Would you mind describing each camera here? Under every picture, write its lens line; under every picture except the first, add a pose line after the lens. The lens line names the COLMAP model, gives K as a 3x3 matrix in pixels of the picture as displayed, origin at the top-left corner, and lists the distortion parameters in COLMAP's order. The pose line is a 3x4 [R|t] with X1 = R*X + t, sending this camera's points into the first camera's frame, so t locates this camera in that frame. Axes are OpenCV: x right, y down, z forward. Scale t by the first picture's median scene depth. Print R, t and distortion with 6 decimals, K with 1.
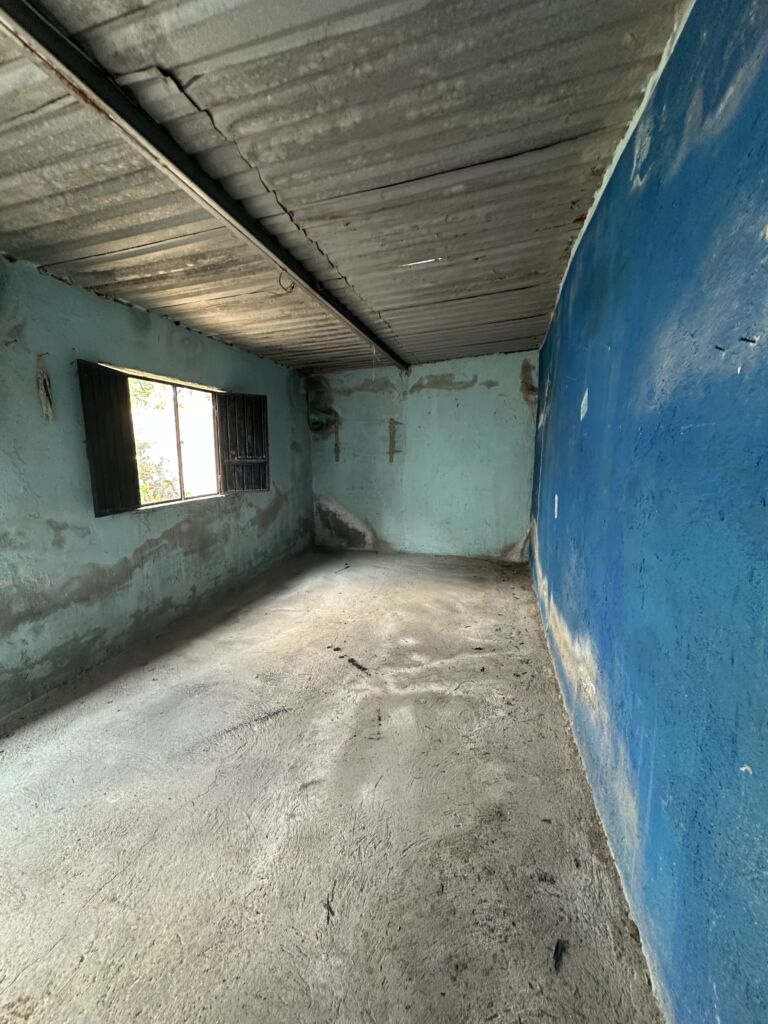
lens RADIAL K [[408.8, 0, 386.5], [0, 408.8, 511.3], [0, 0, 1]] dist [-0.002824, 0.001611]
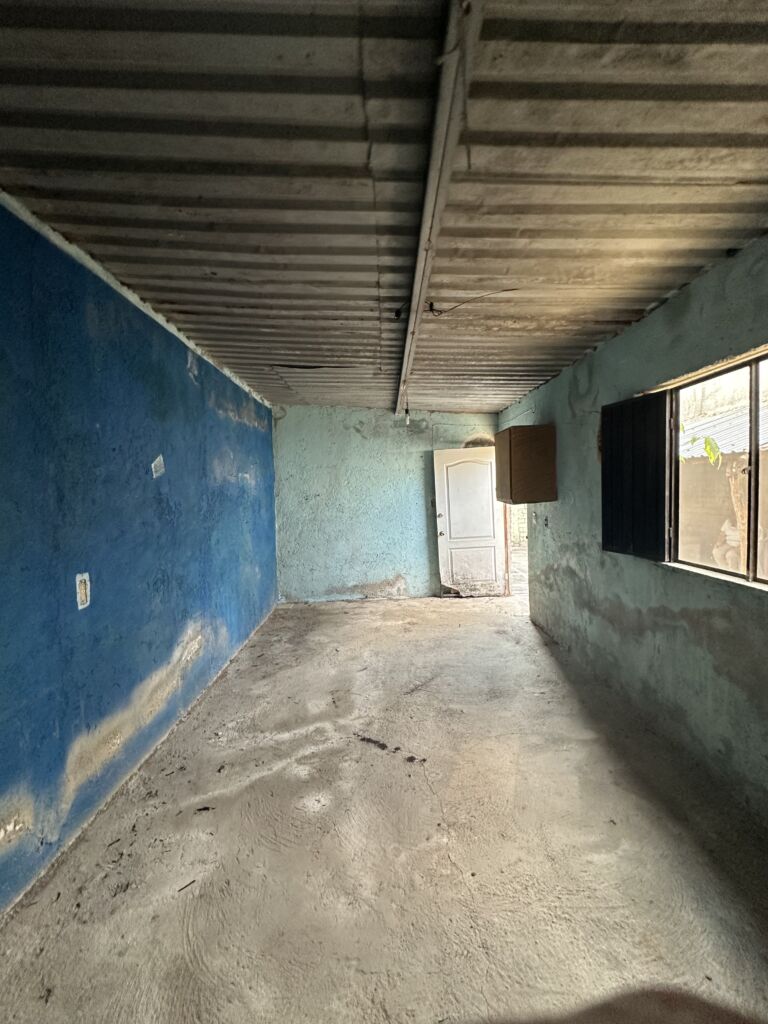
lens RADIAL K [[408.8, 0, 385.5], [0, 408.8, 515.2], [0, 0, 1]] dist [-0.002824, 0.001611]
pose [[-0.968011, 0.047092, -0.246451, 0.095355], [-0.004887, 0.978504, 0.206168, -0.276791], [0.250862, 0.200777, -0.946972, 1.758825]]
